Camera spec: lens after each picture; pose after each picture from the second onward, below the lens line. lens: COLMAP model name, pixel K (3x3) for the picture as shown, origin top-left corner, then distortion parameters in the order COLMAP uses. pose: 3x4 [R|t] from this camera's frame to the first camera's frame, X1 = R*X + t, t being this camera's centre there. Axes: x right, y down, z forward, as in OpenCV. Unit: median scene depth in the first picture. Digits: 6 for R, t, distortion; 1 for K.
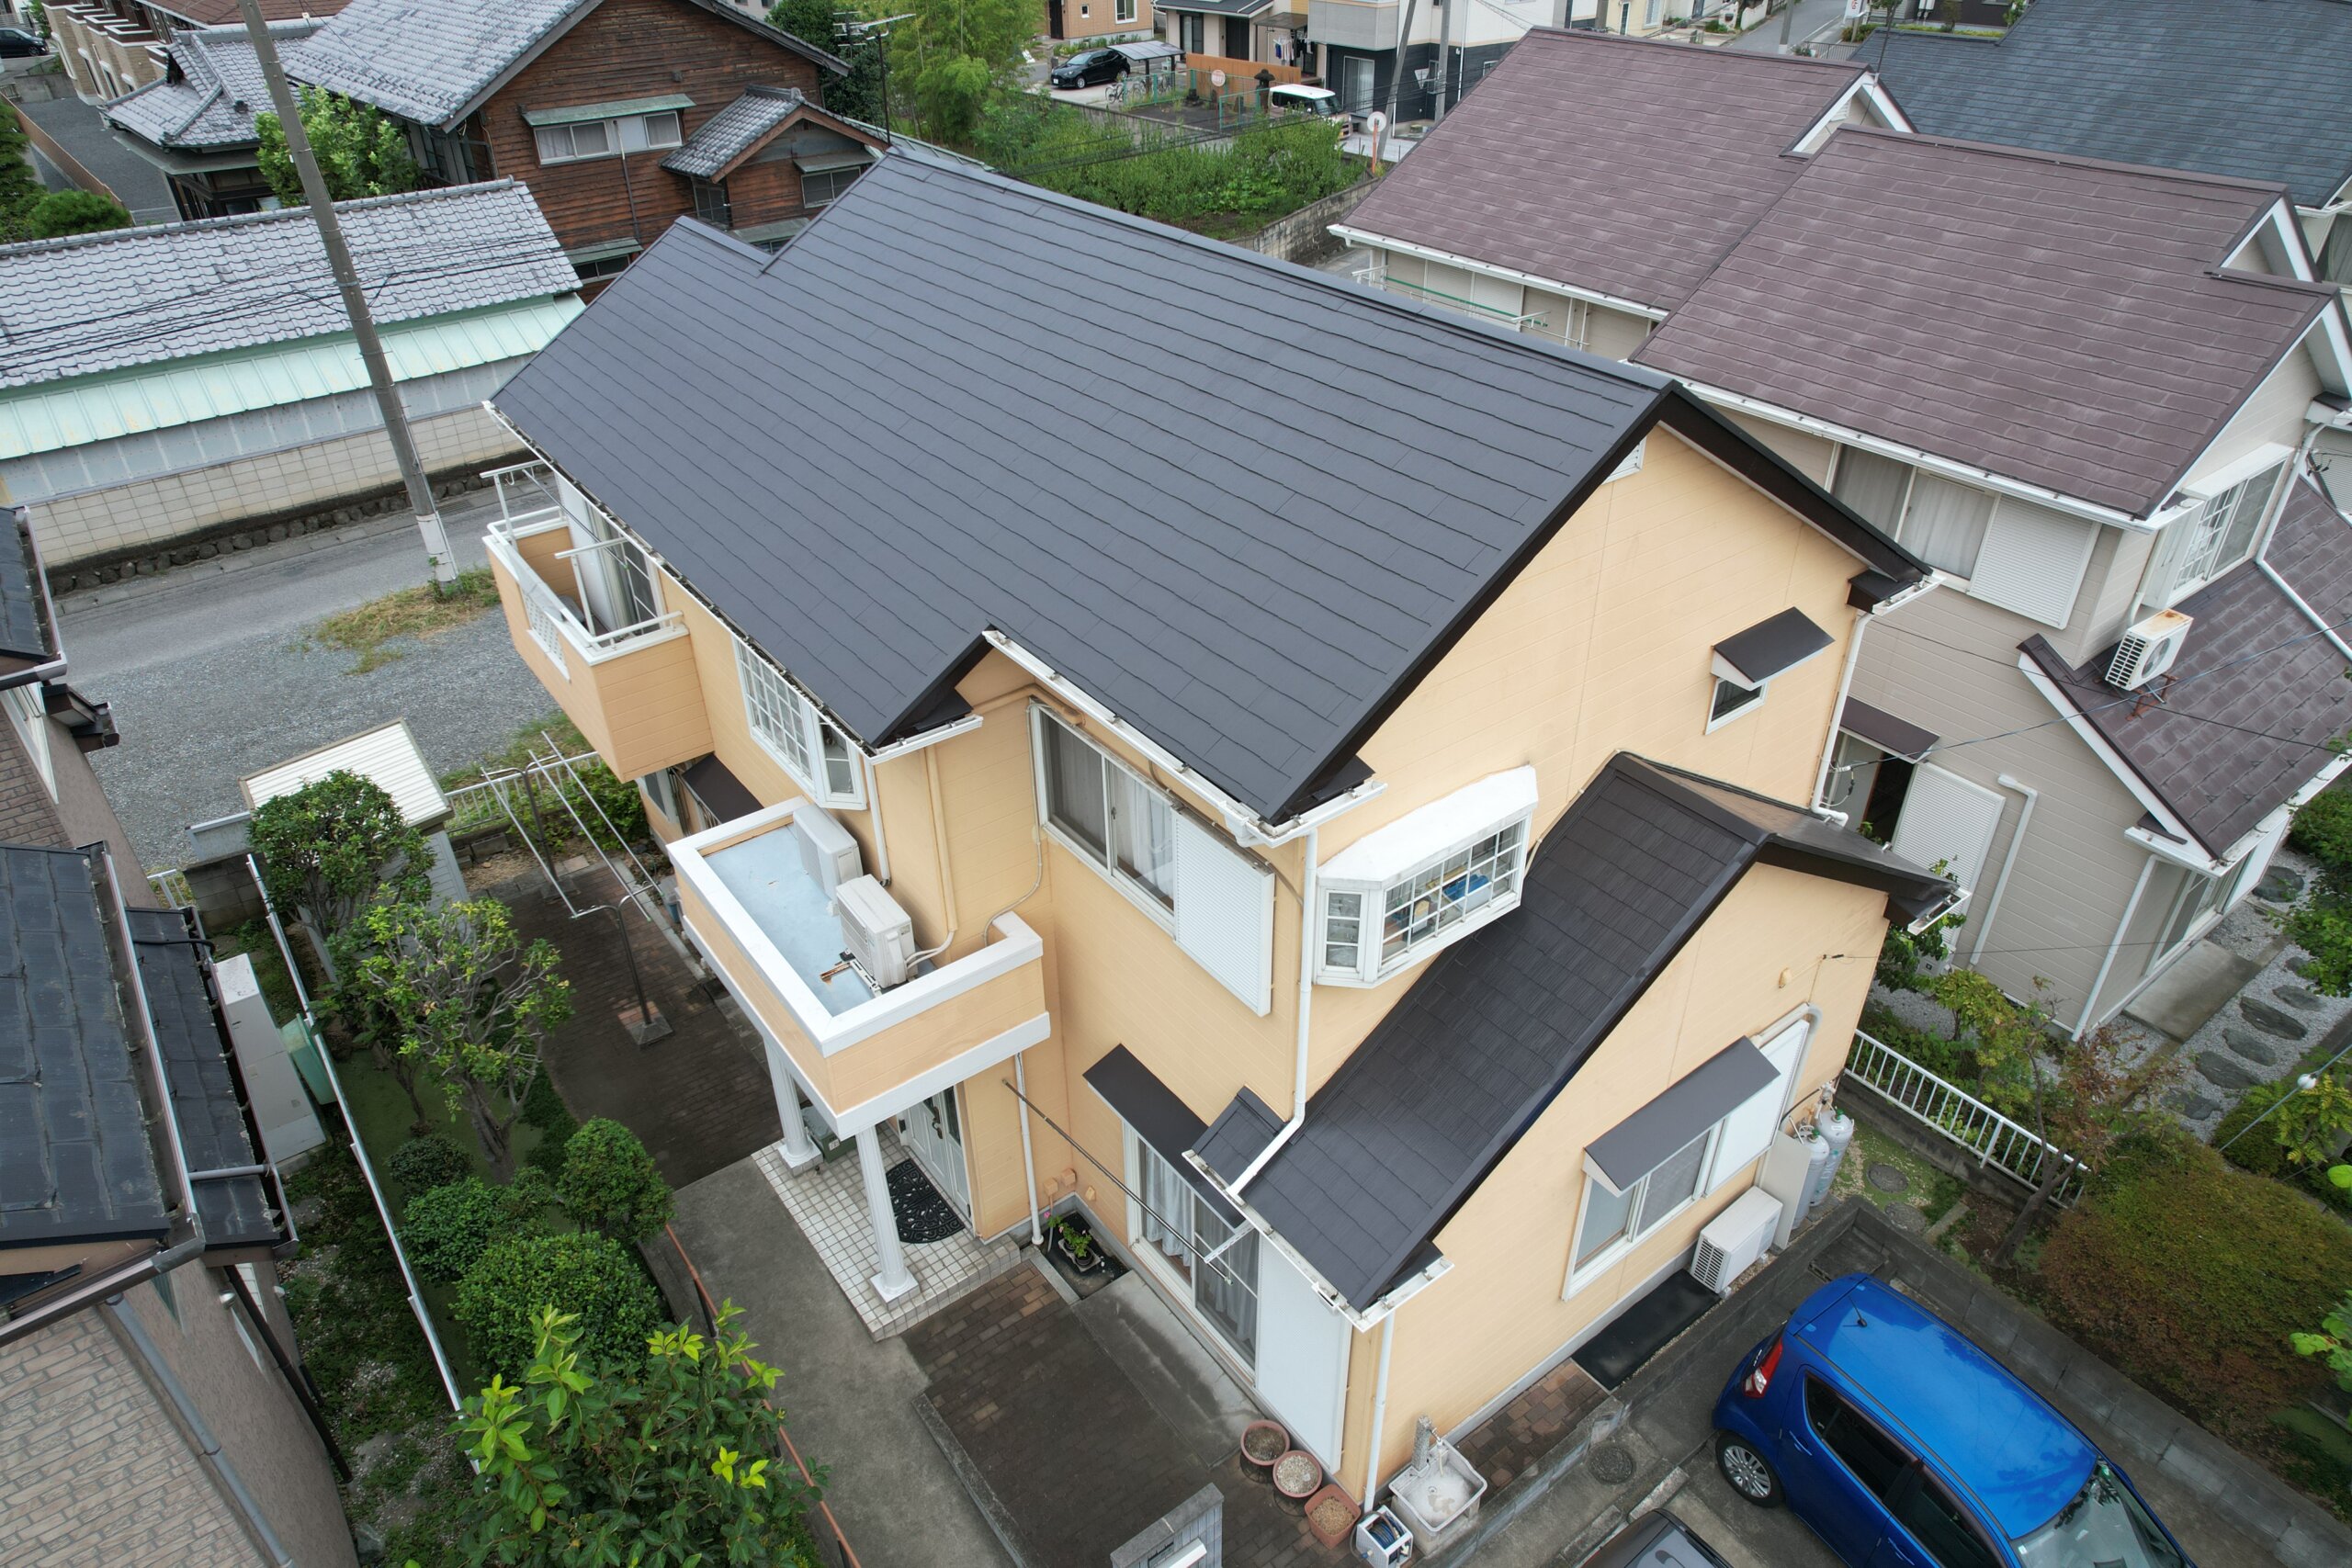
lens RADIAL K [[1471.2, 0, 1176.0], [0, 1471.2, 784.0], [0, 0, 1]] dist [-0.084240, 0.071709]
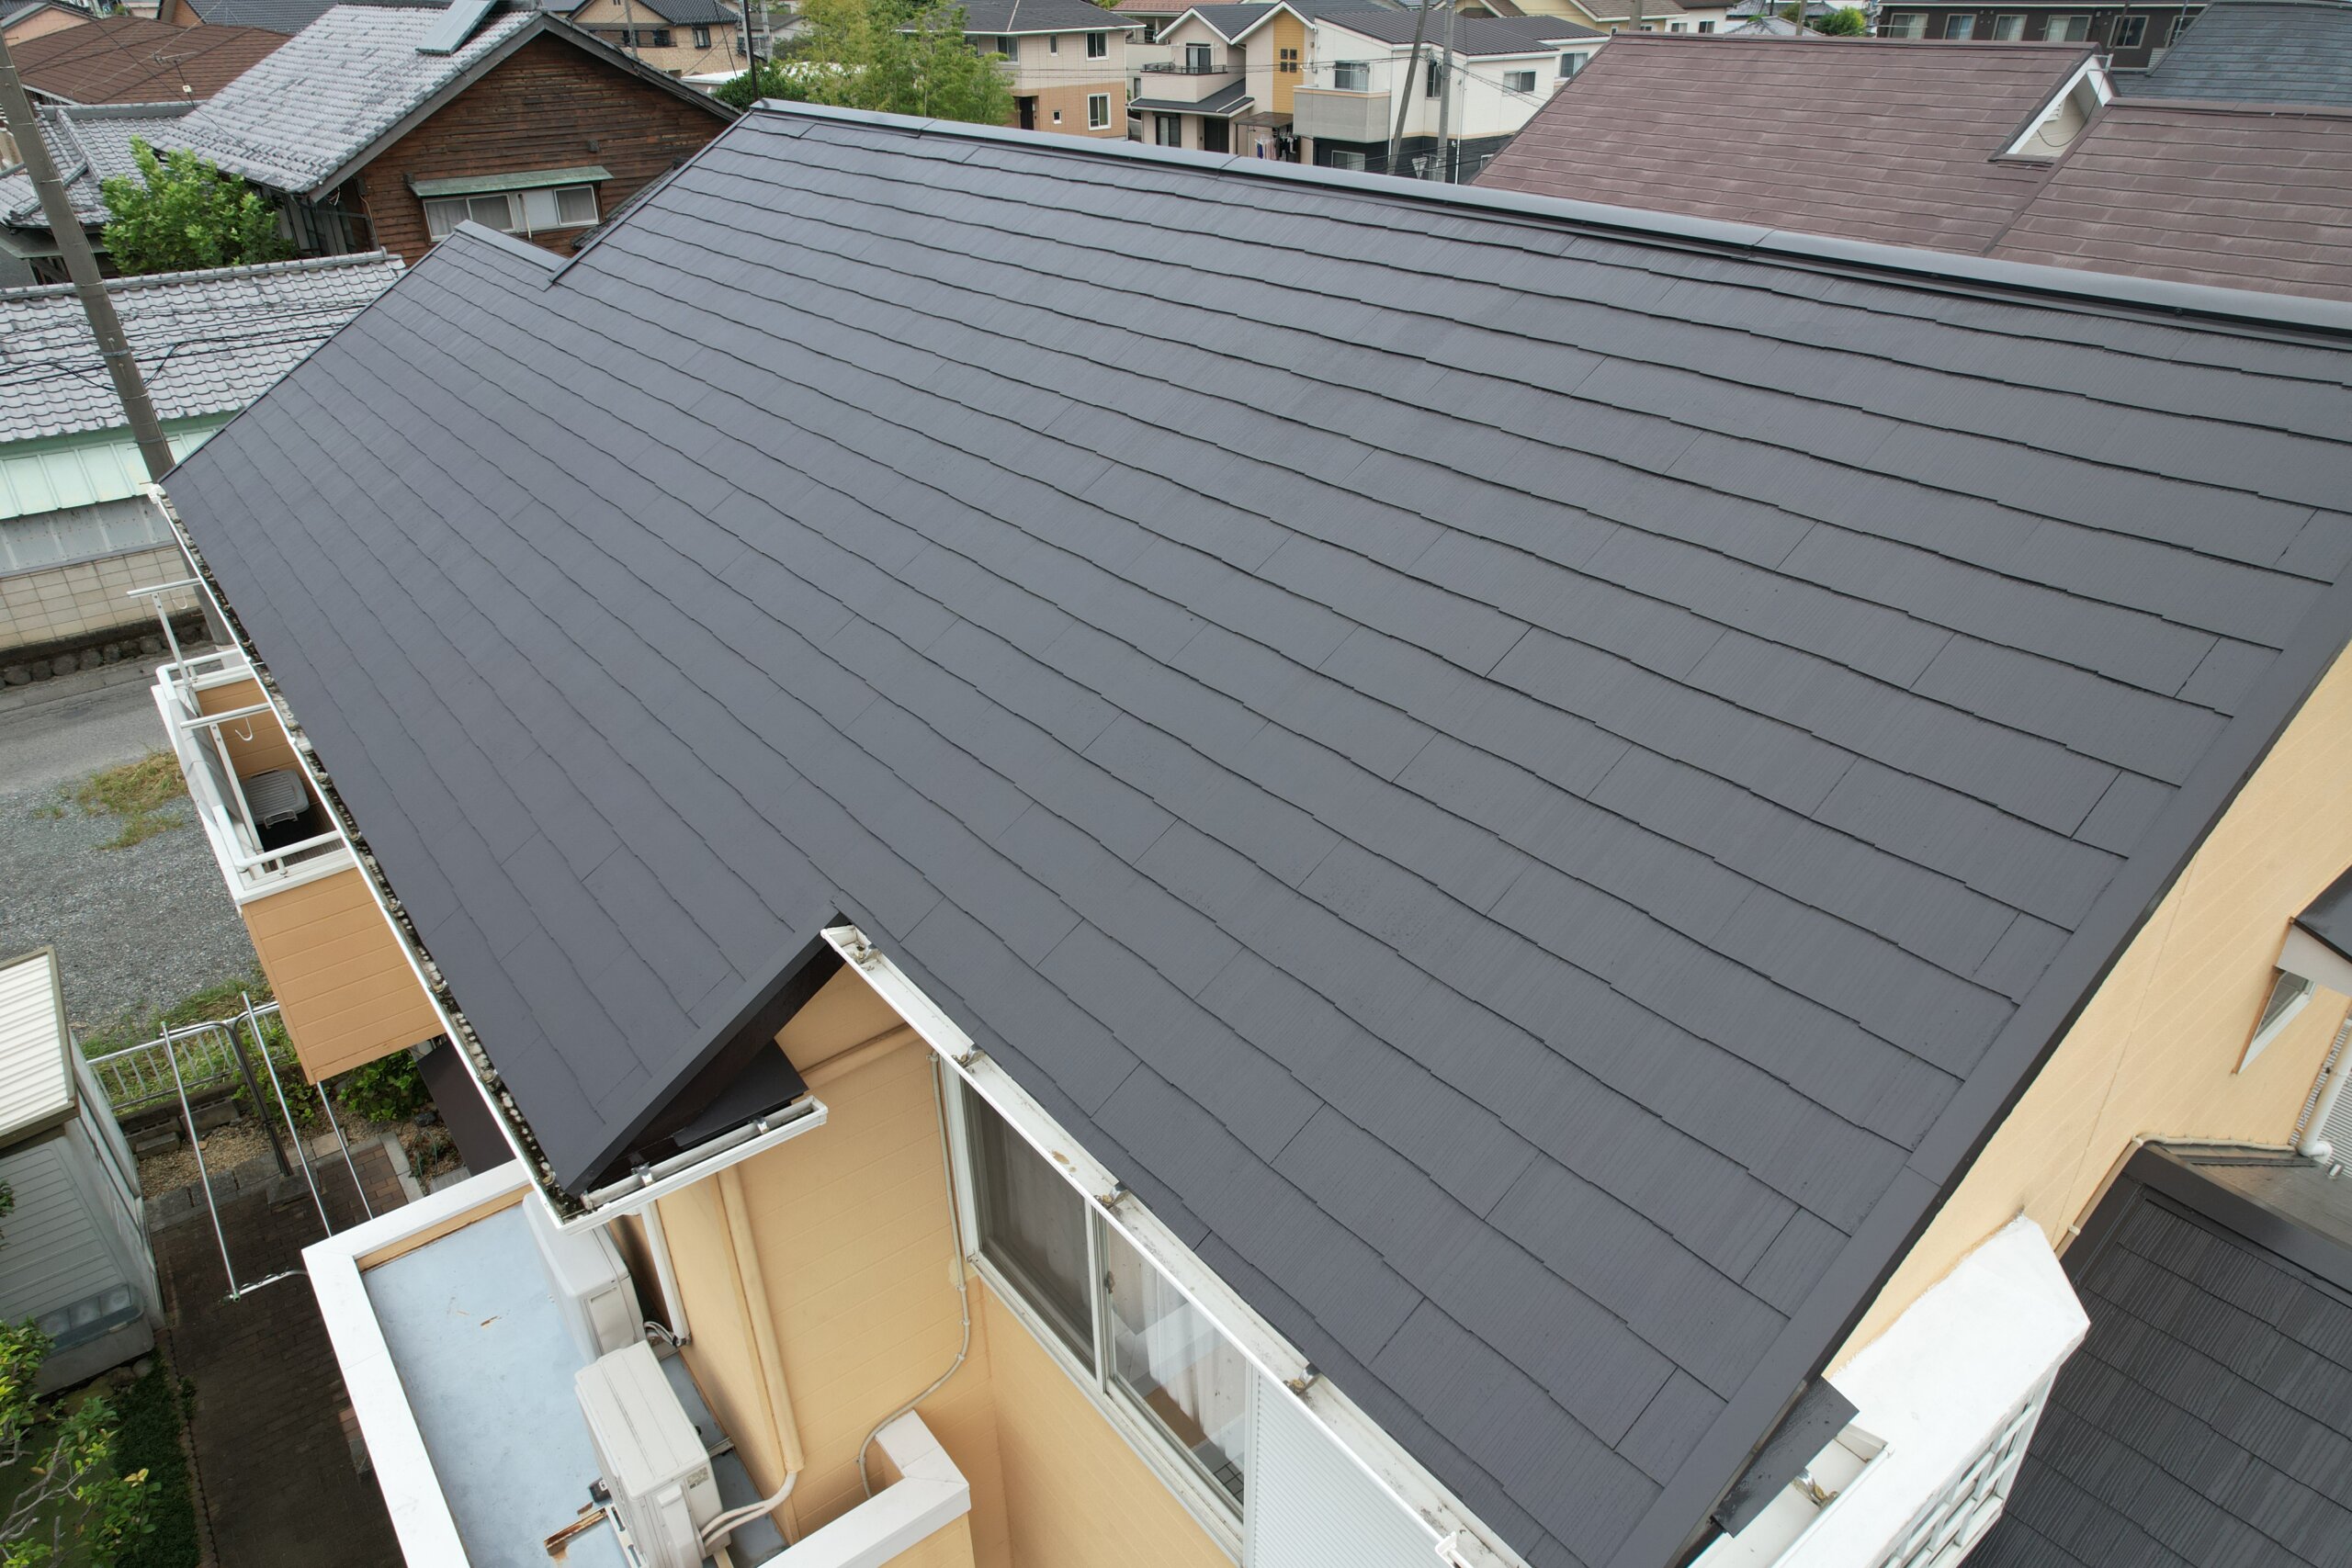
lens RADIAL K [[1472.4, 0, 1176.0], [0, 1472.4, 784.0], [0, 0, 1]] dist [-0.089870, 0.069861]
pose [[0.999819, -0.007176, 0.017646, -0.011672], [0.008527, 0.996939, -0.077711, -0.044768], [-0.017034, 0.077847, 0.996820, 0.214750]]
